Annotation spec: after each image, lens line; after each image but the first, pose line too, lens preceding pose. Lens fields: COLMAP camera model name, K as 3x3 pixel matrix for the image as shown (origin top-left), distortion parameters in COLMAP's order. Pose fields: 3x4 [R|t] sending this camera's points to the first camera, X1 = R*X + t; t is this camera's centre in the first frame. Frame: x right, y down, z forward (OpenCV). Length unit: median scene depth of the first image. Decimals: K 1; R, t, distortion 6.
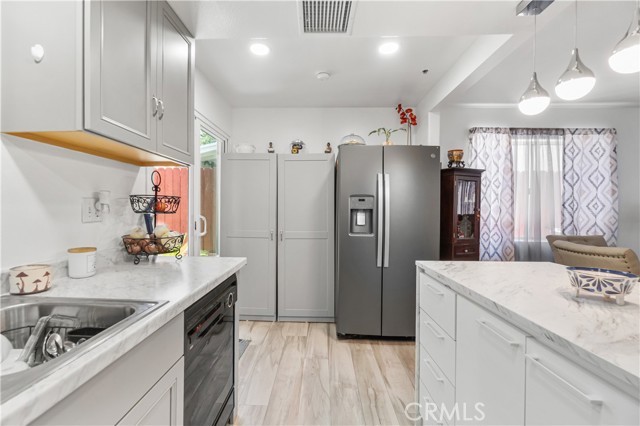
lens RADIAL K [[278.6, 0, 312.5], [0, 278.6, 212.8], [0, 0, 1]] dist [-0.004797, 0.001110]
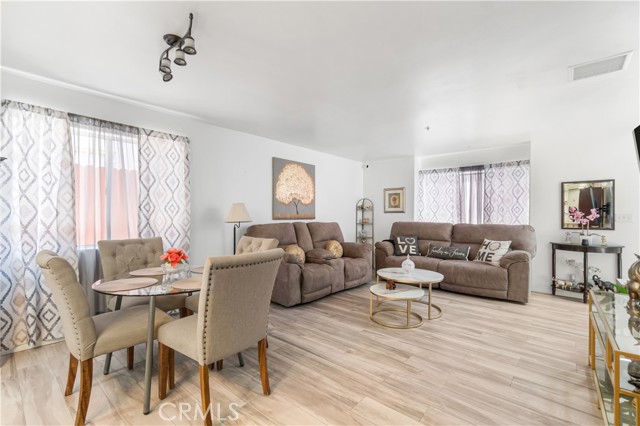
lens RADIAL K [[278.6, 0, 315.2], [0, 278.6, 216.5], [0, 0, 1]] dist [-0.004797, 0.001110]
pose [[0.644385, -0.015452, 0.764545, 0.576407], [0.014048, 0.999866, 0.008368, 0.005258], [-0.764572, 0.005348, 0.644516, -0.089571]]
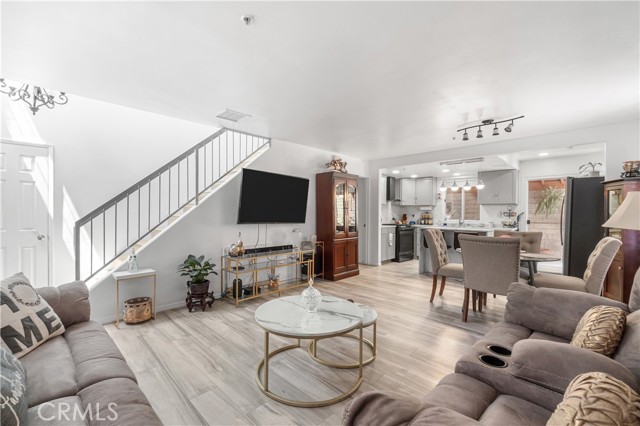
lens RADIAL K [[278.6, 0, 306.6], [0, 278.6, 215.1], [0, 0, 1]] dist [-0.004797, 0.001110]
pose [[-0.686724, -0.012619, -0.726809, 2.149450], [-0.025877, 0.999640, 0.007094, 0.015070], [0.726458, 0.023679, -0.686803, 0.782479]]
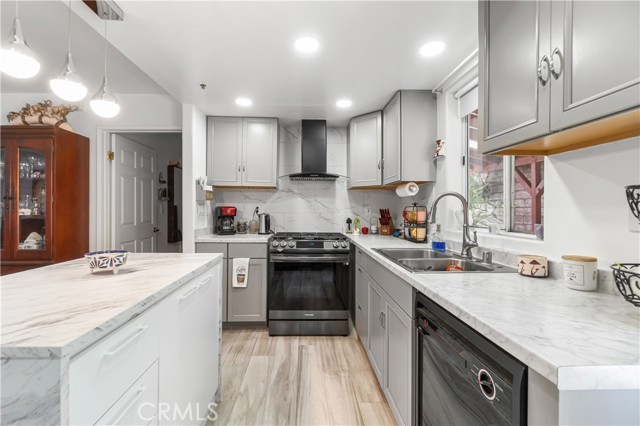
lens RADIAL K [[278.6, 0, 311.7], [0, 278.6, 209.5], [0, 0, 1]] dist [-0.004797, 0.001110]
pose [[-0.997796, -0.011936, -0.065269, 0.023444], [-0.012984, 0.999793, 0.015663, -0.010496], [0.065068, 0.016476, -0.997745, 0.660082]]
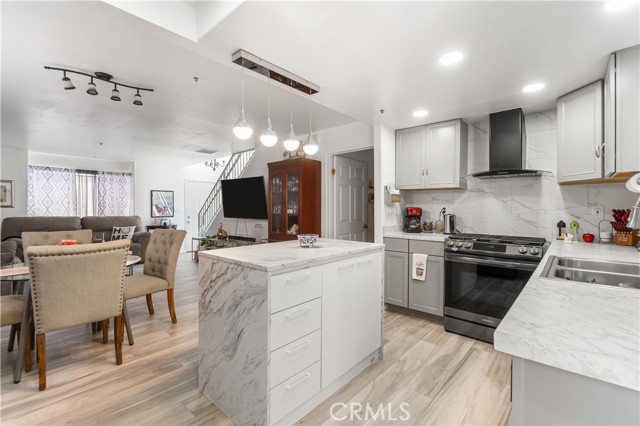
lens RADIAL K [[278.6, 0, 315.1], [0, 278.6, 211.5], [0, 0, 1]] dist [-0.004797, 0.001110]
pose [[-0.765301, -0.015822, 0.643478, -0.152255], [0.000457, 0.999684, 0.025124, -0.013431], [-0.643672, 0.019521, -0.765052, 0.748817]]
